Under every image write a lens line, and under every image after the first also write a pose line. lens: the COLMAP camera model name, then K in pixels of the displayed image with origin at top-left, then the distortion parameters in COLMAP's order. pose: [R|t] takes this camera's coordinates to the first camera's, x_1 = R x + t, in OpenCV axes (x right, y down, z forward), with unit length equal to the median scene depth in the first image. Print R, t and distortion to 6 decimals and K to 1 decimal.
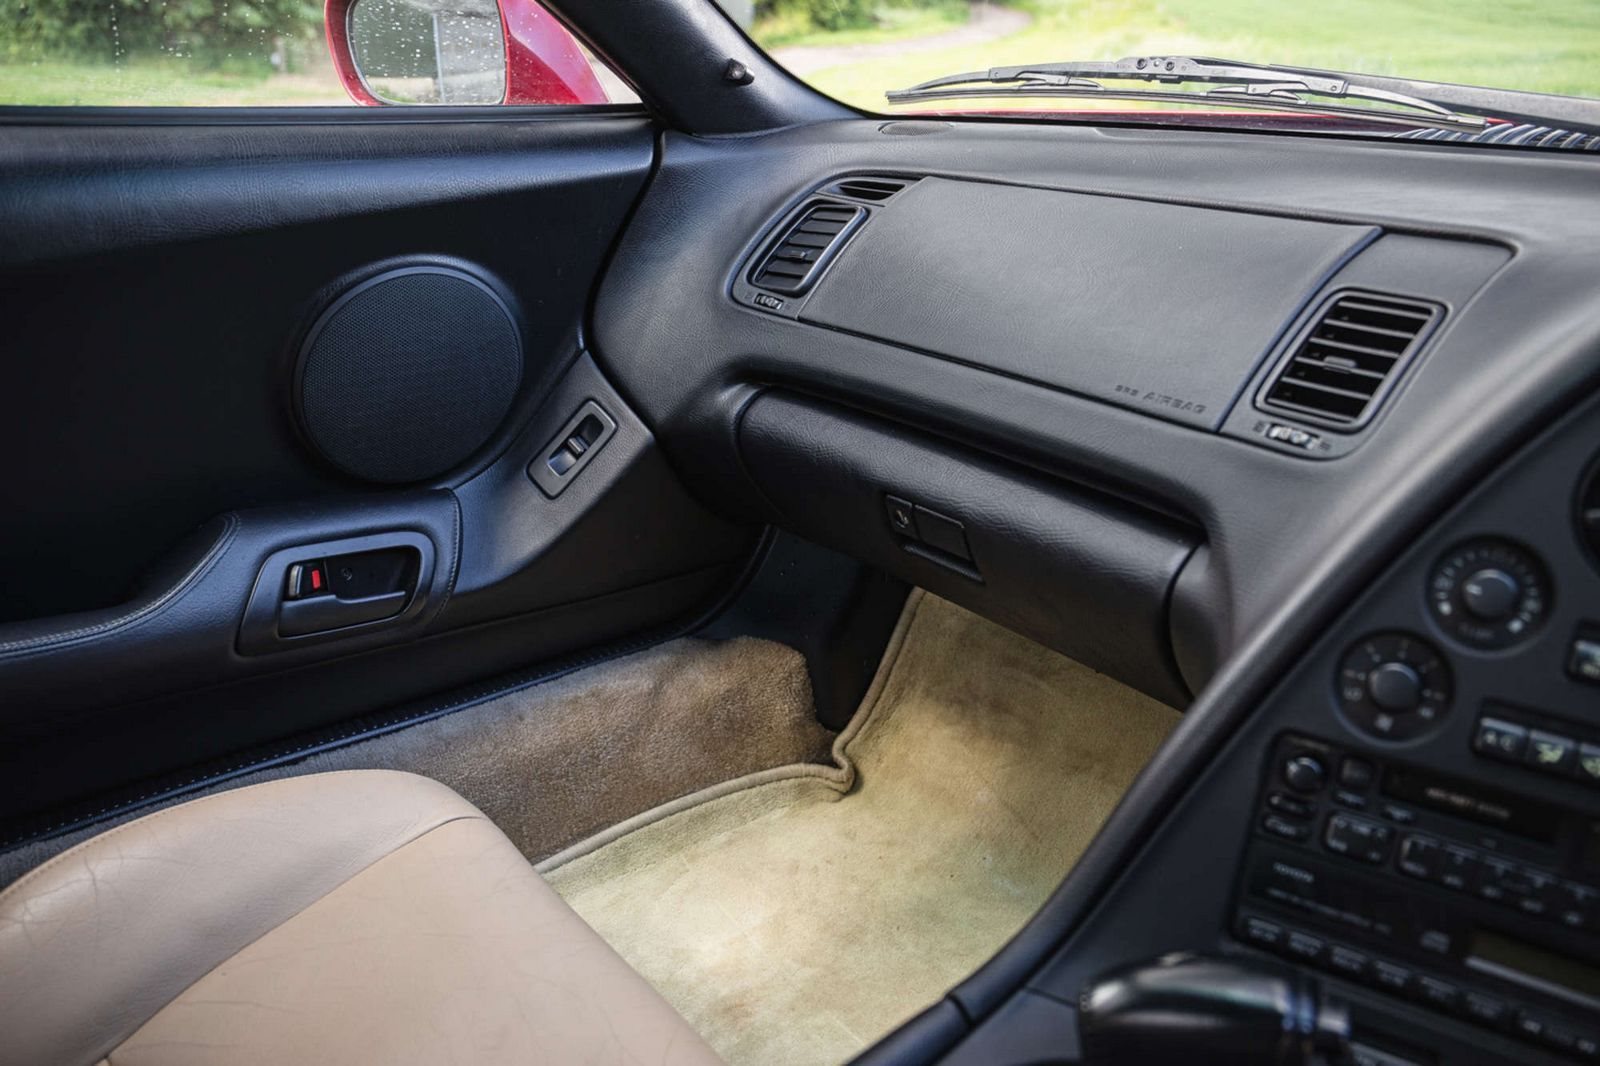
lens RADIAL K [[1236.7, 0, 800.0], [0, 1236.7, 533.0], [0, 0, 1]] dist [-0.043016, 0.007578]
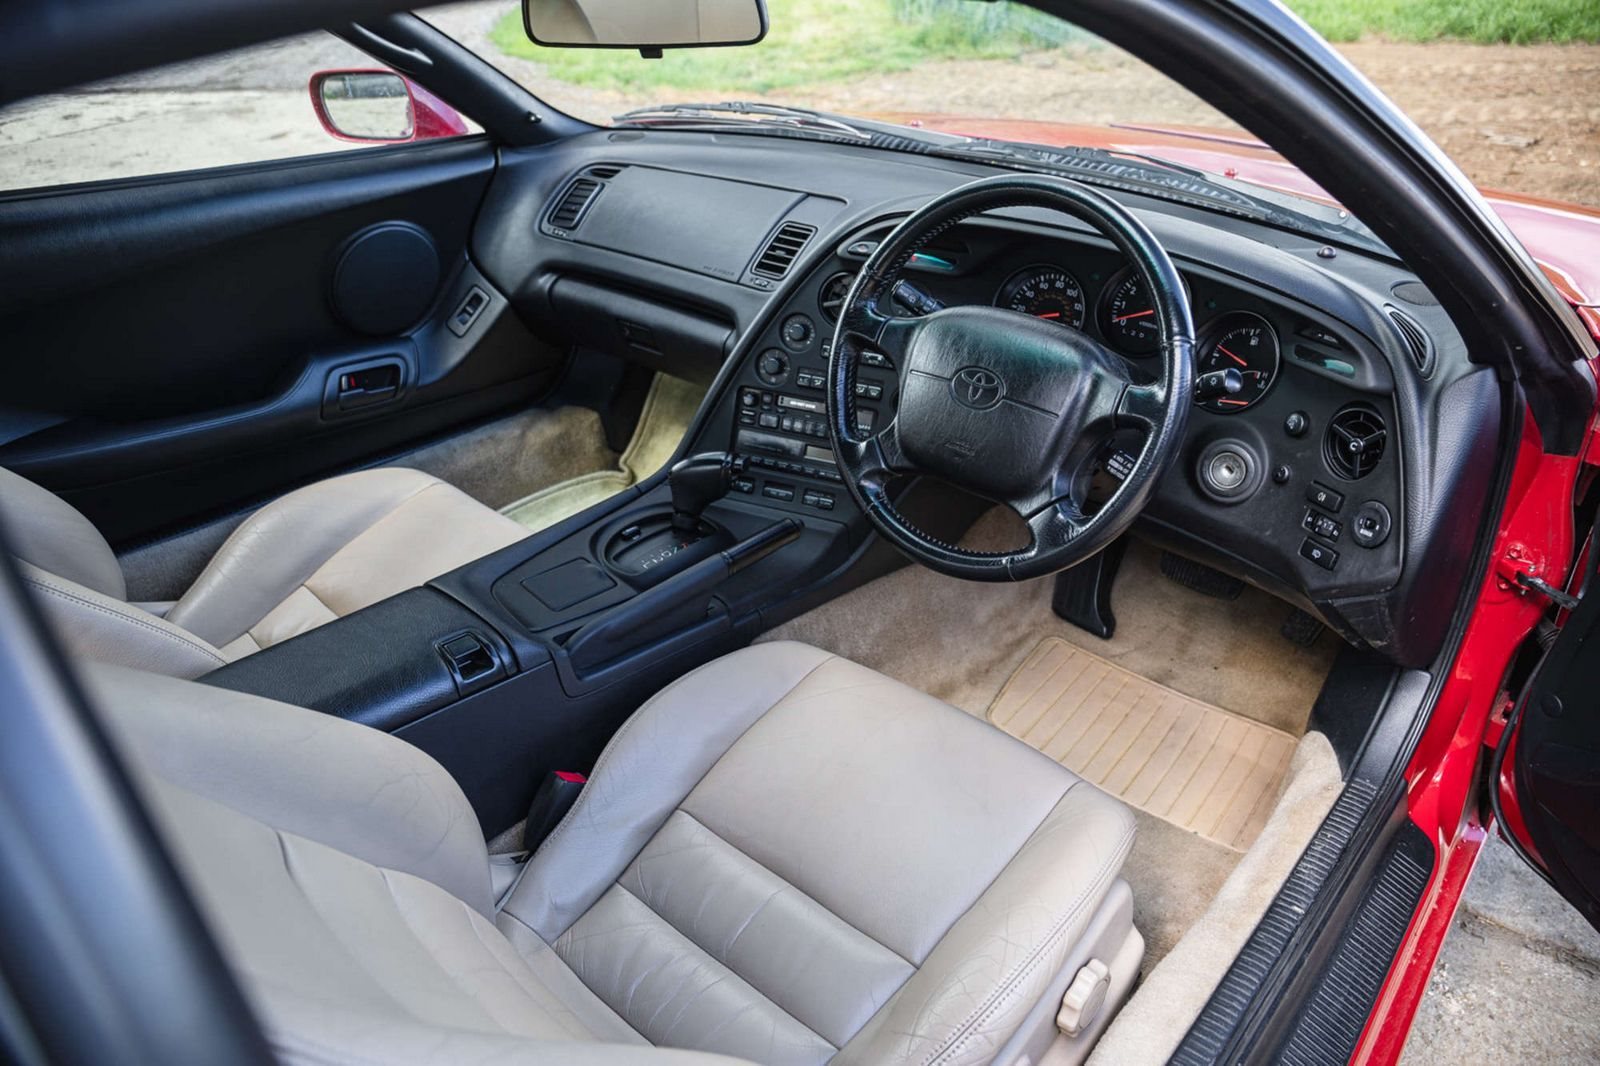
lens RADIAL K [[1090.5, 0, 800.0], [0, 1090.5, 533.0], [0, 0, 1]] dist [-0.120936, 0.132754]
pose [[0.986736, -0.091044, 0.134401, 0.117325], [0.071927, 0.987420, 0.140813, 0.117136], [-0.145530, -0.129278, 0.980871, -1.229283]]
